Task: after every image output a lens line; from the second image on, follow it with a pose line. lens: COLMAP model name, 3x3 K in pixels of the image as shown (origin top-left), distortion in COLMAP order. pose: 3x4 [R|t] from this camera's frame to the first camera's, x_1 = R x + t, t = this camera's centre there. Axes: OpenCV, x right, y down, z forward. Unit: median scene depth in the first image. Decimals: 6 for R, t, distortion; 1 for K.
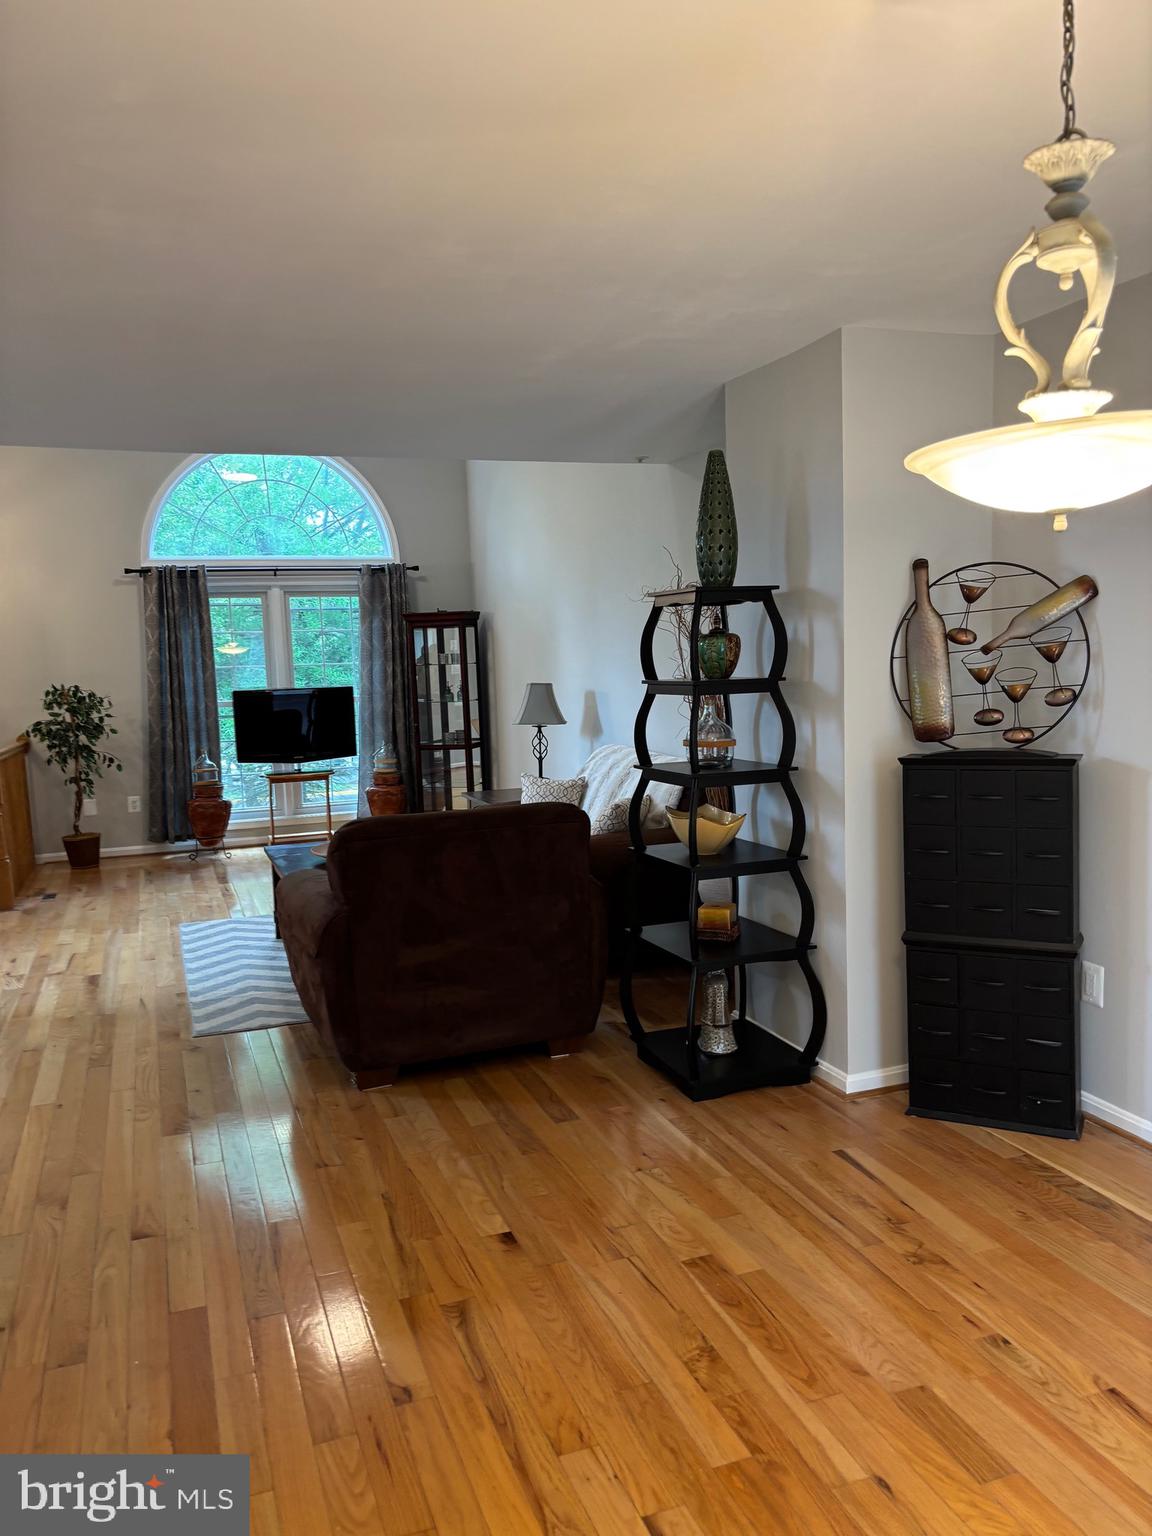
lens RADIAL K [[1154.5, 0, 571.7], [0, 1154.5, 763.7], [0, 0, 1]] dist [0.027374, -0.004488]
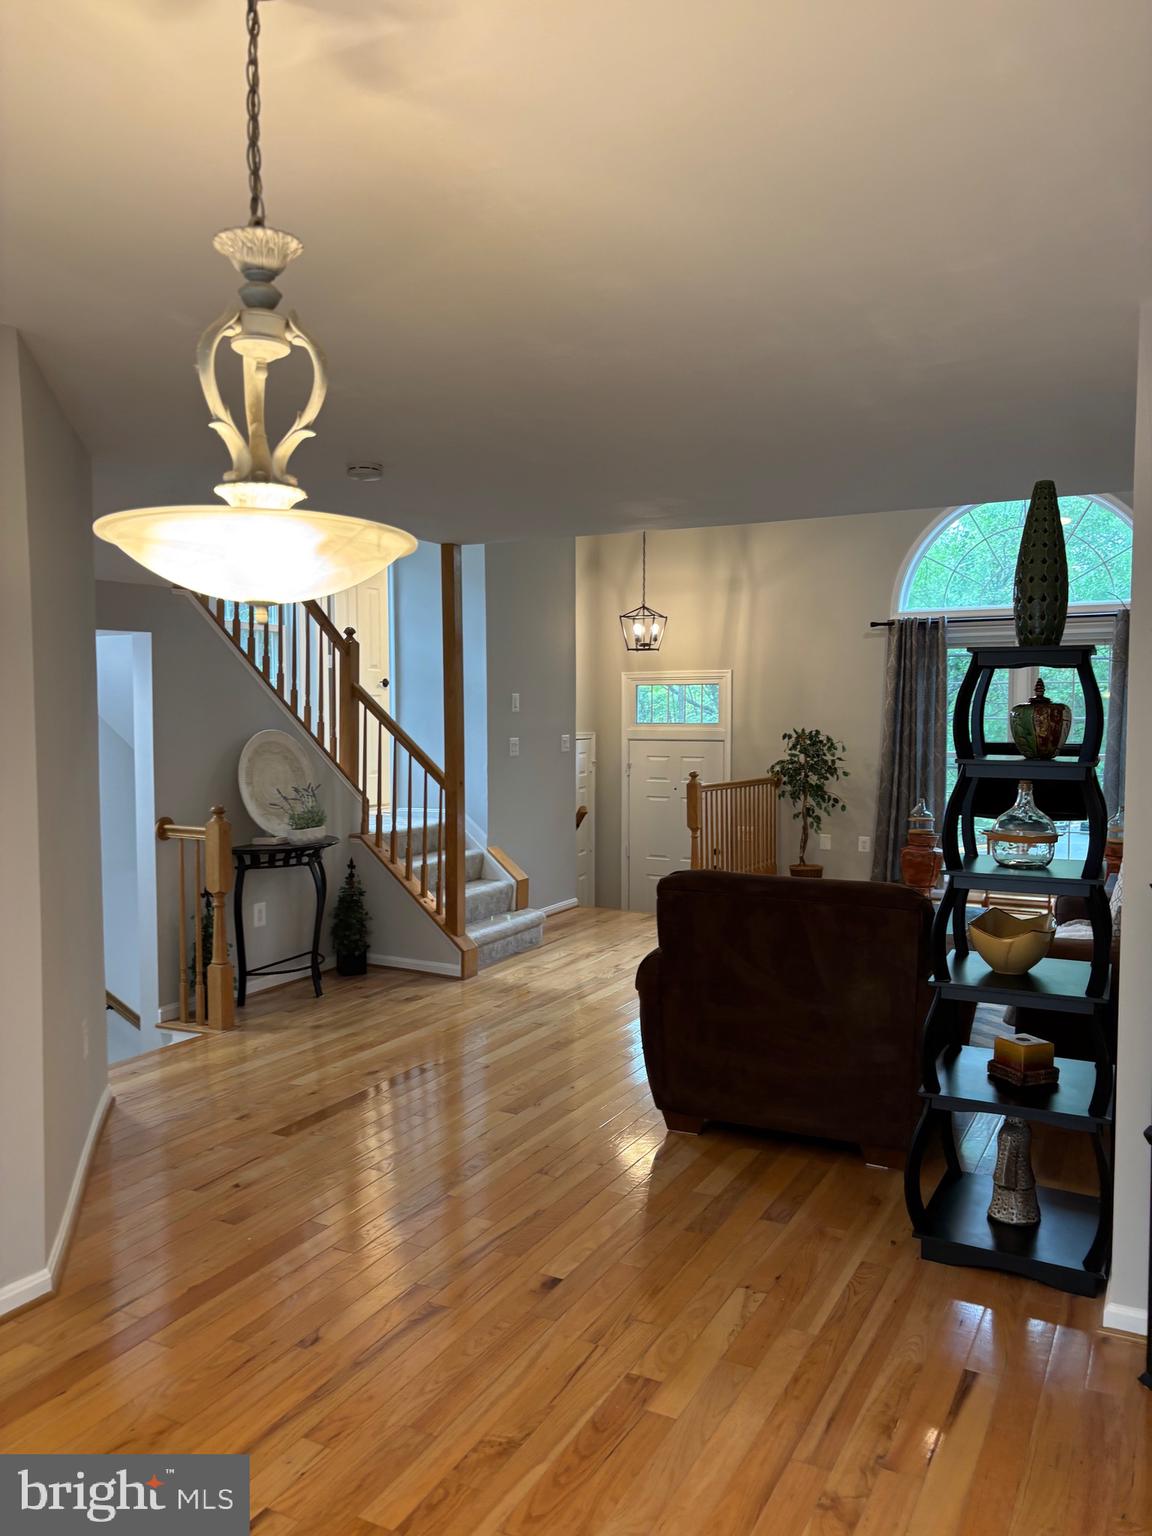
lens RADIAL K [[1154.5, 0, 570.1], [0, 1154.5, 768.0], [0, 0, 1]] dist [0.027374, -0.004488]
pose [[0.670482, 0.070136, -0.738603, 0.321682], [-0.093977, 0.995532, 0.009223, -0.027847], [0.735950, 0.063228, 0.674077, 0.133388]]
